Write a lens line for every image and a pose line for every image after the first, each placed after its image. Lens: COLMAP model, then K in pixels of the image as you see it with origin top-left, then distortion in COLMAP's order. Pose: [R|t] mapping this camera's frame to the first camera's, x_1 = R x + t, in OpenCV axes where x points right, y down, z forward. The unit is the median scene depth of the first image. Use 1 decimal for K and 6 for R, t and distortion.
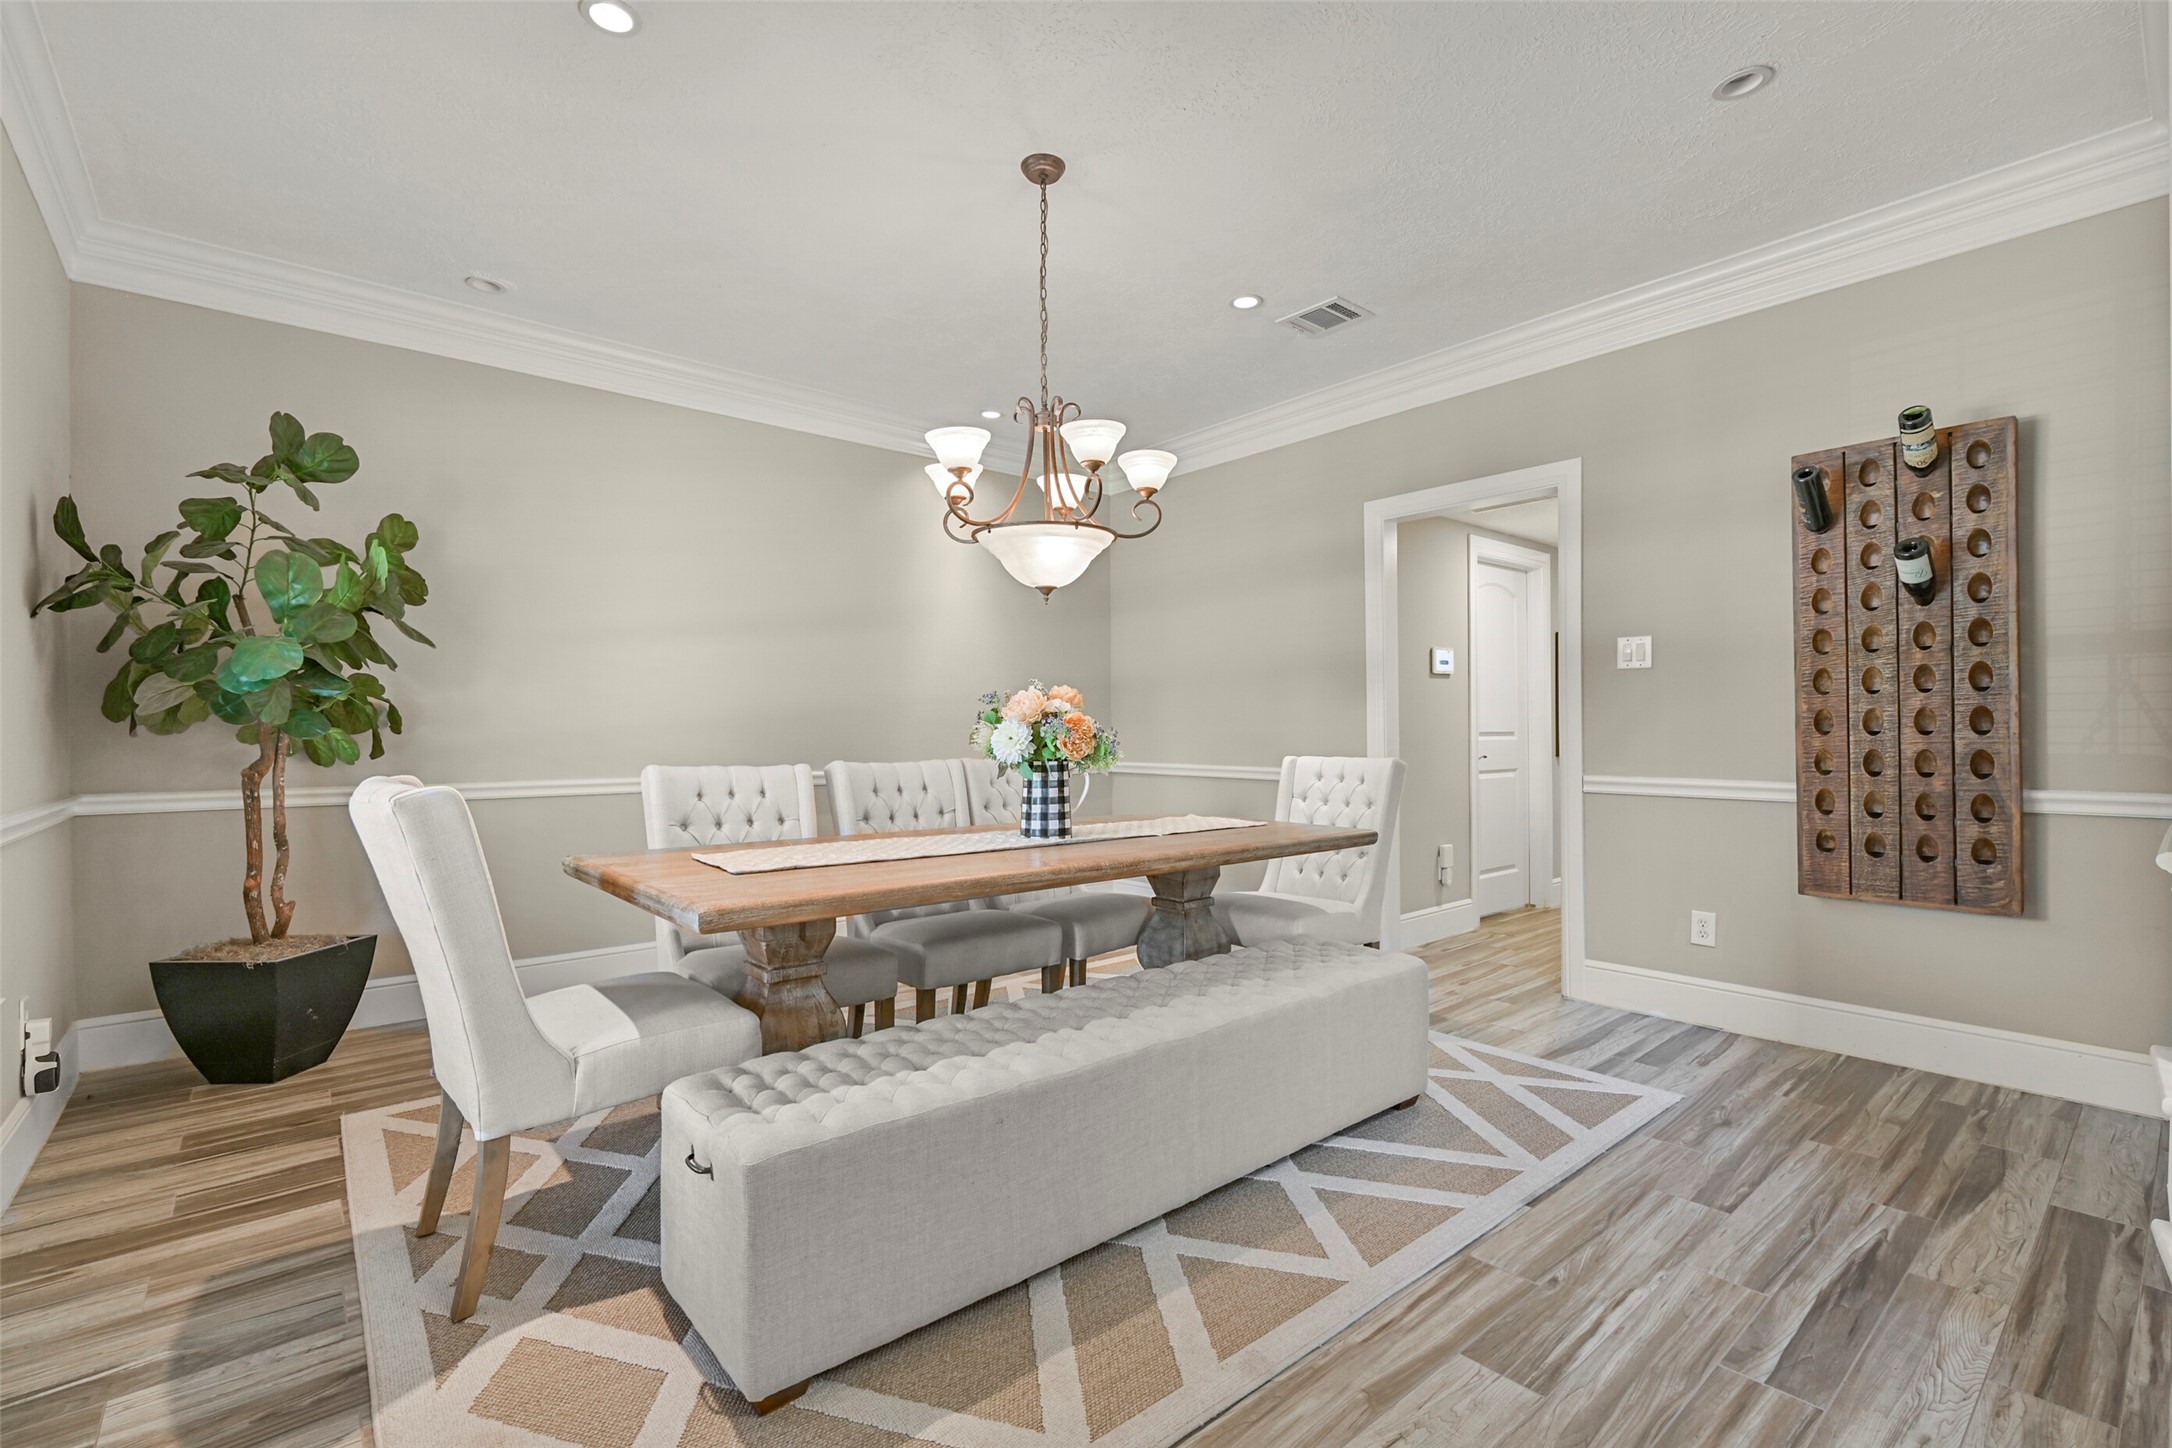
lens RADIAL K [[929.9, 0, 1087.4], [0, 929.9, 727.0], [0, 0, 1]] dist [0.000722, 0.000770]
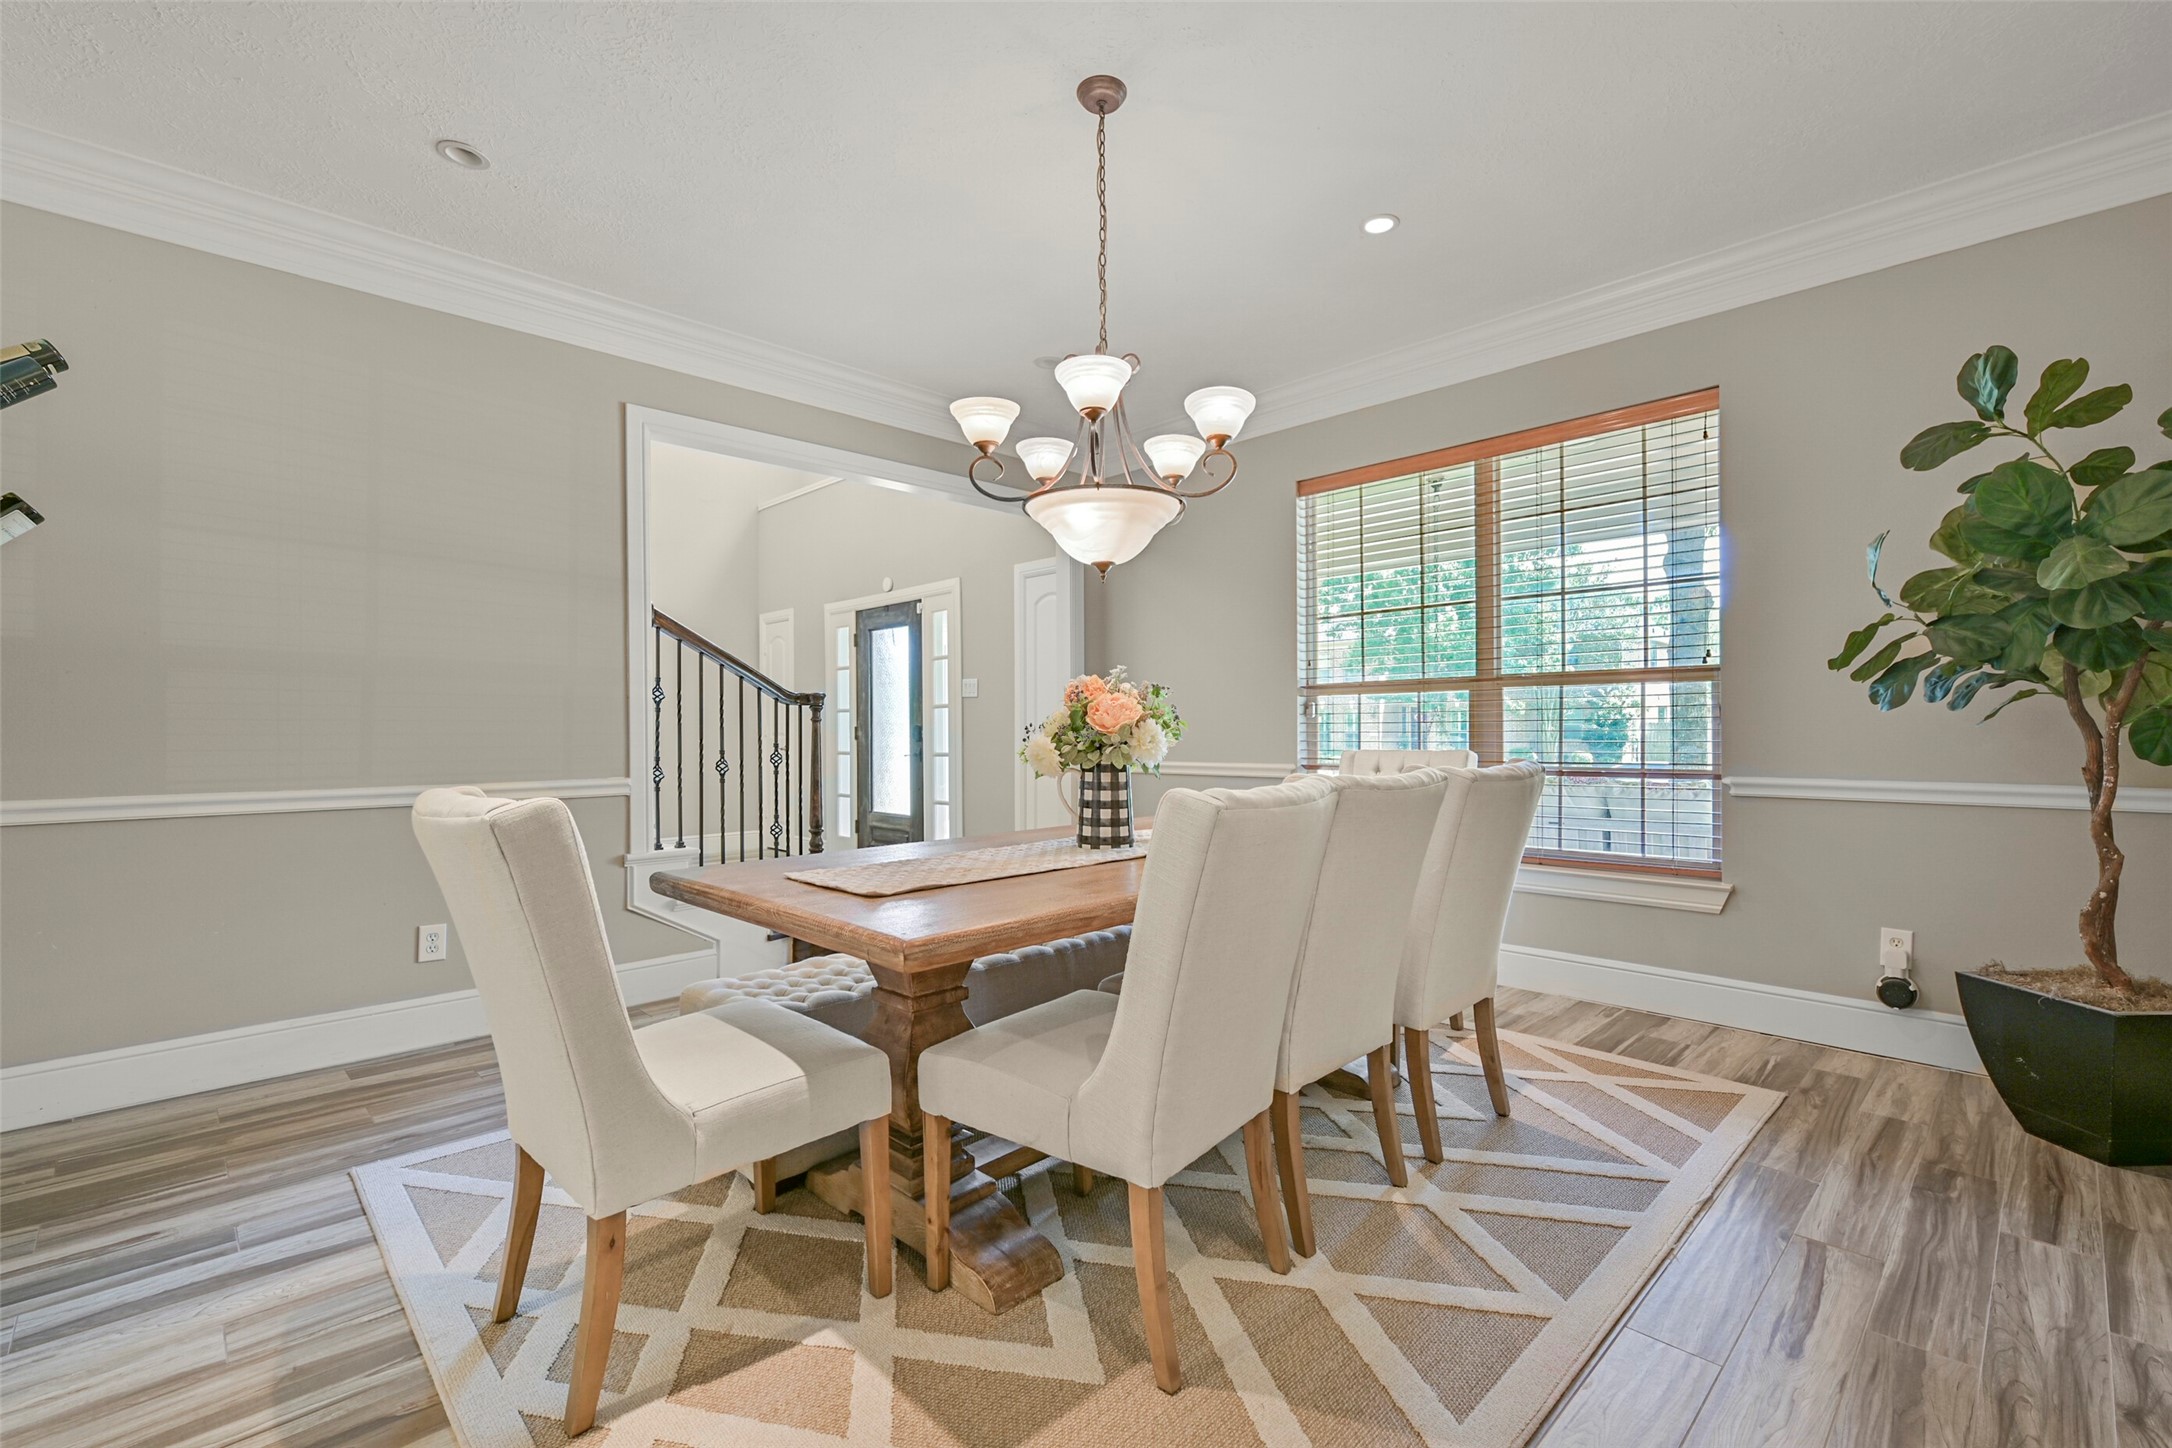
lens RADIAL K [[929.9, 0, 1083.7], [0, 929.9, 727.4], [0, 0, 1]] dist [0.000722, 0.000770]
pose [[-0.997183, 0.010300, -0.074295, 0.046102], [0.010744, 0.999927, -0.005570, 0.011461], [0.074232, -0.006353, -0.997221, 1.973402]]
